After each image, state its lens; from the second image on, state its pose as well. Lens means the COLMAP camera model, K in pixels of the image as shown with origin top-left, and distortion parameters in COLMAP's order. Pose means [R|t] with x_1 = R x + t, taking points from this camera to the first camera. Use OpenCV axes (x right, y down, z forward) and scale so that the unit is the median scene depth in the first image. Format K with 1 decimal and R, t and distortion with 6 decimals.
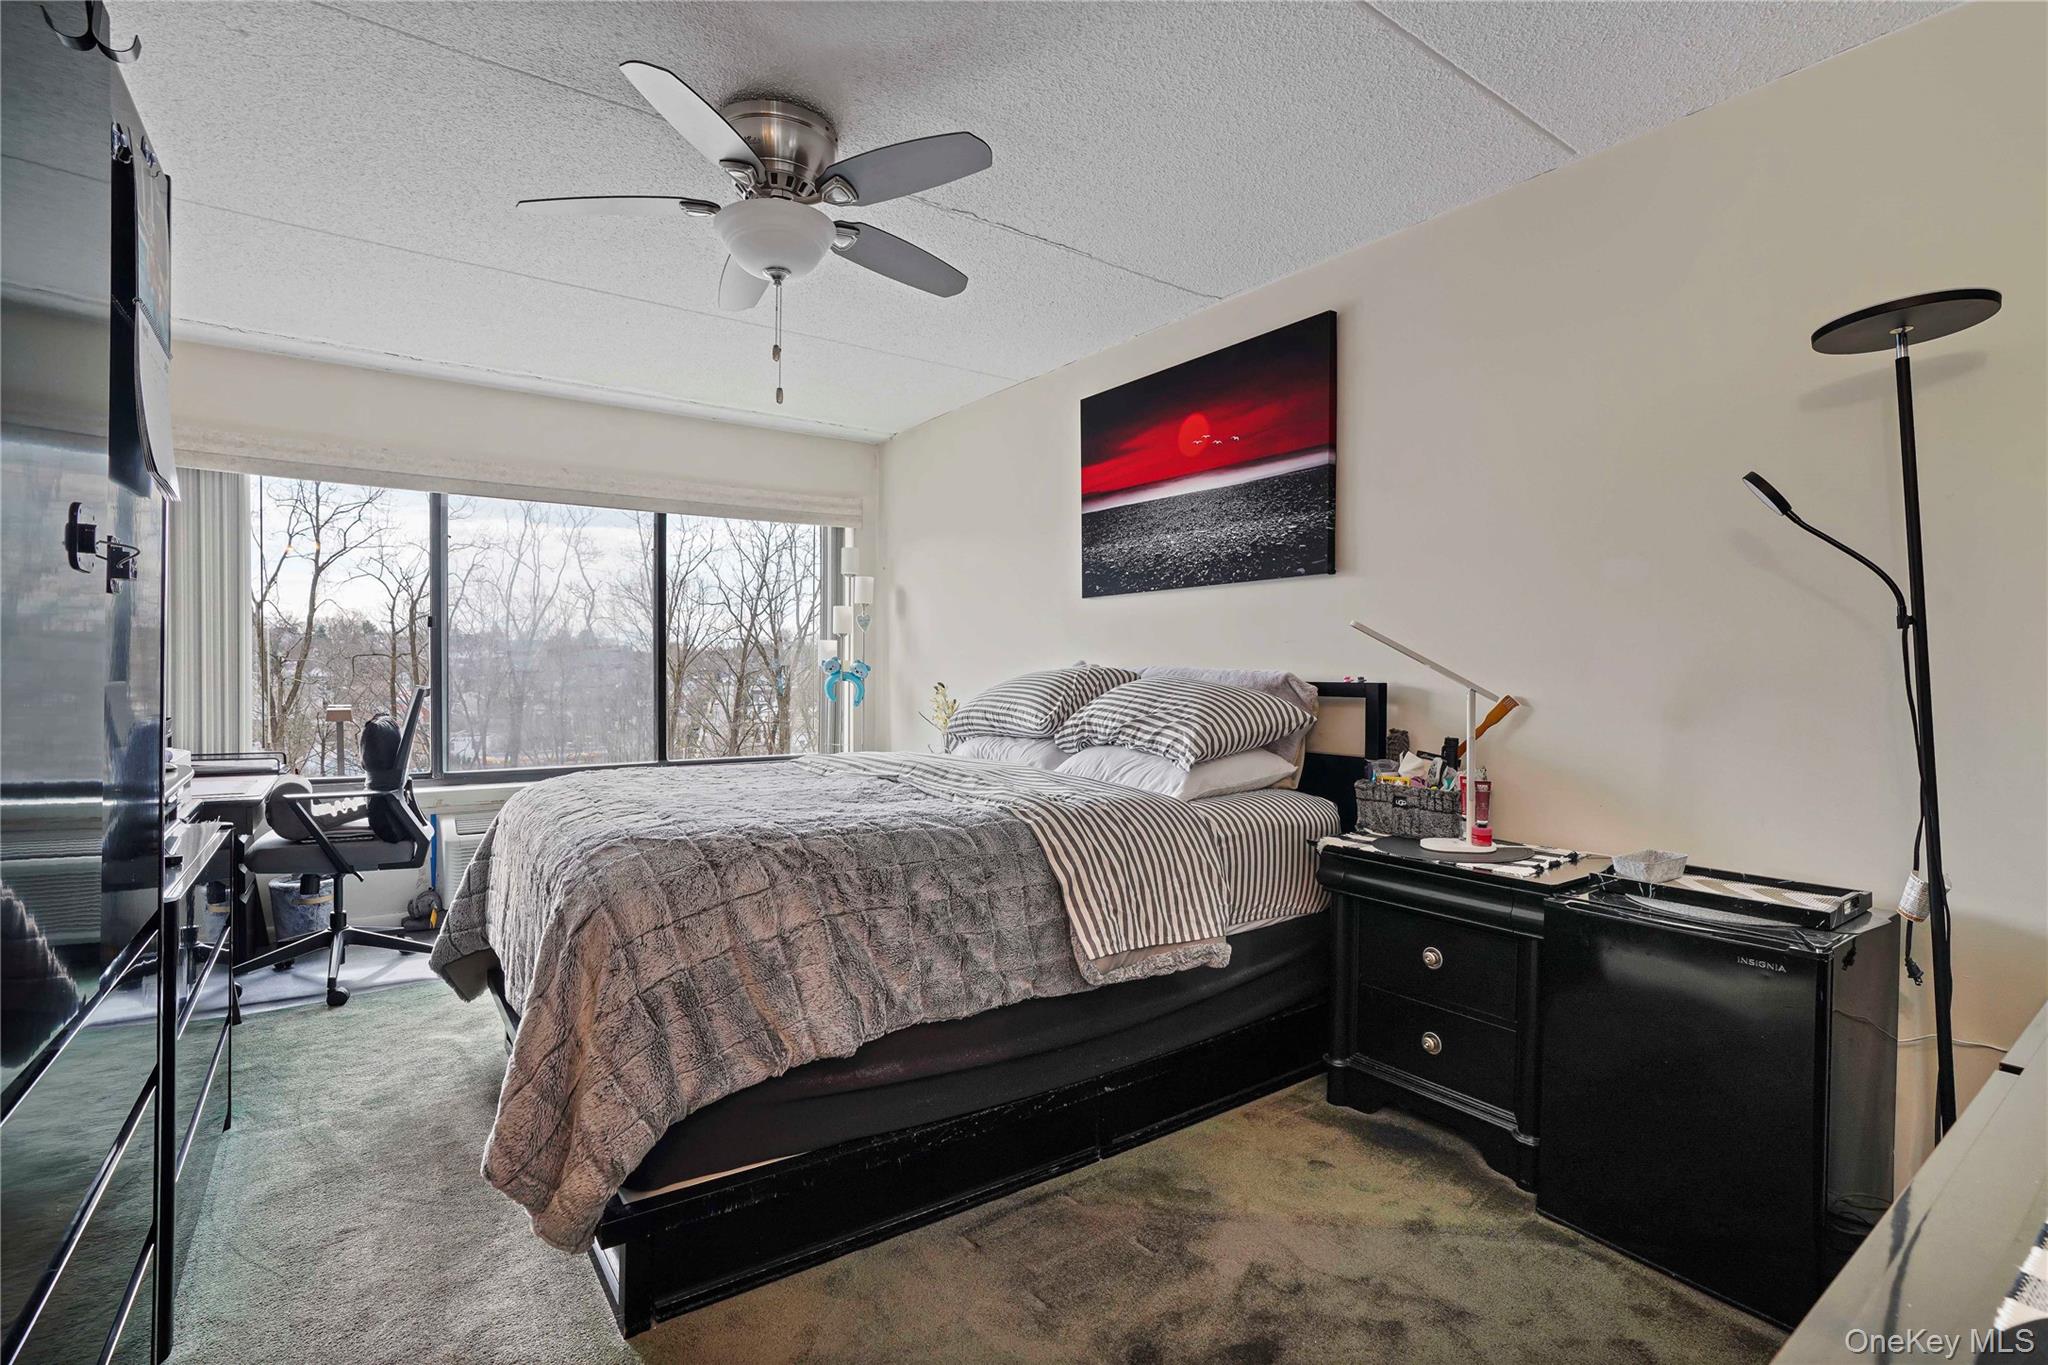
lens RADIAL K [[963.1, 0, 1024.0], [0, 963.1, 682.5], [0, 0, 1]] dist [-0.048486, 0.032637]
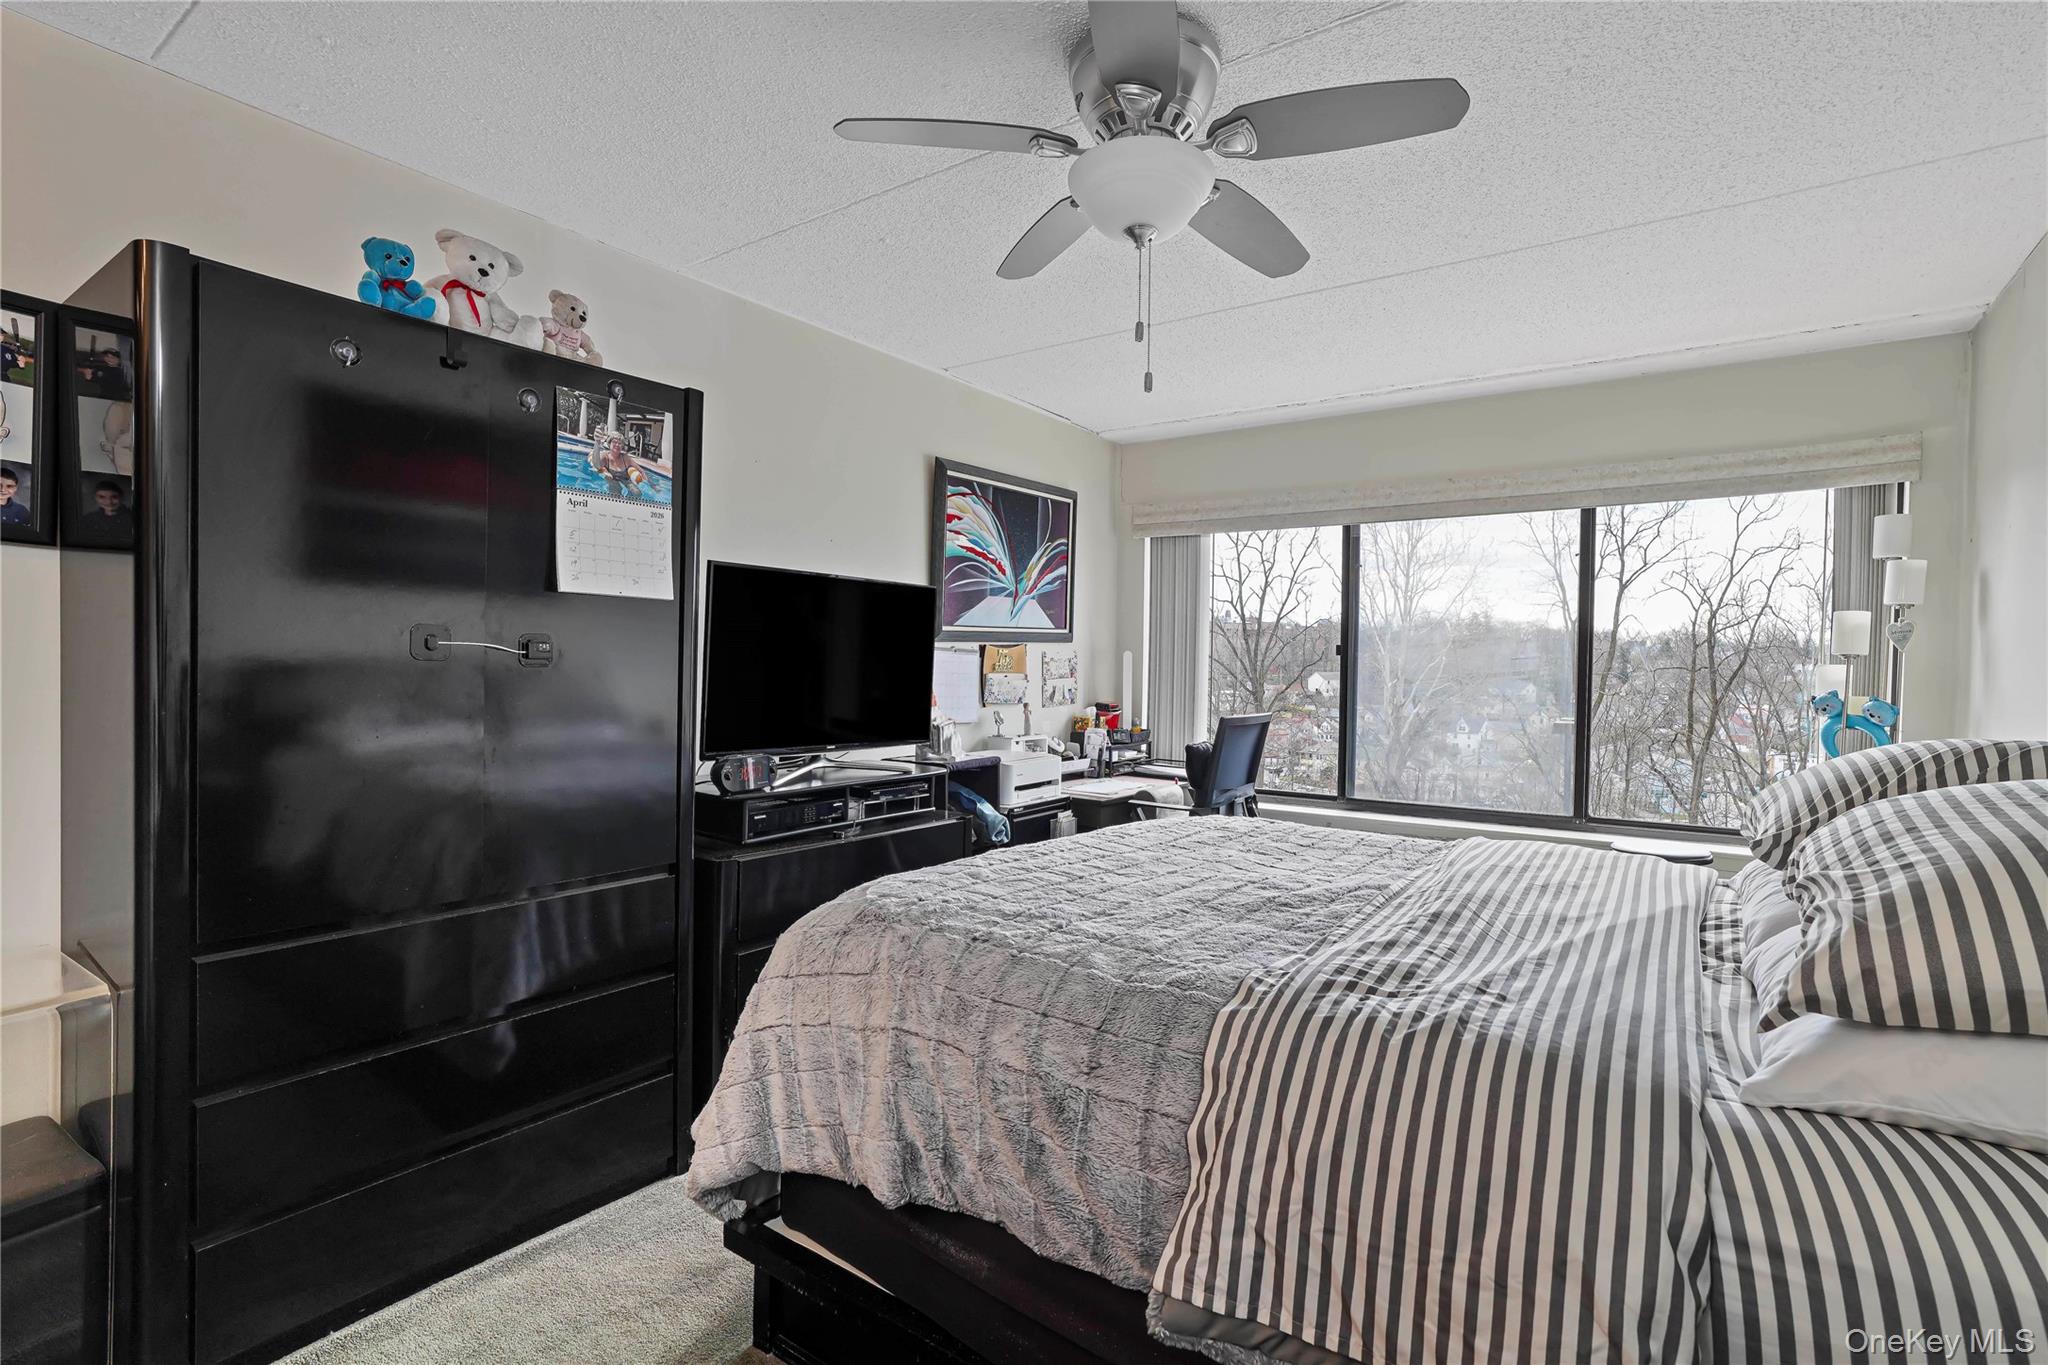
lens RADIAL K [[963.1, 0, 1024.0], [0, 963.1, 682.5], [0, 0, 1]] dist [-0.048486, 0.032637]
pose [[0.352074, 0.012519, -0.935888, 0.213833], [-0.025254, 0.999674, 0.003872, -0.021886], [0.935631, 0.022271, 0.352275, 0.285283]]
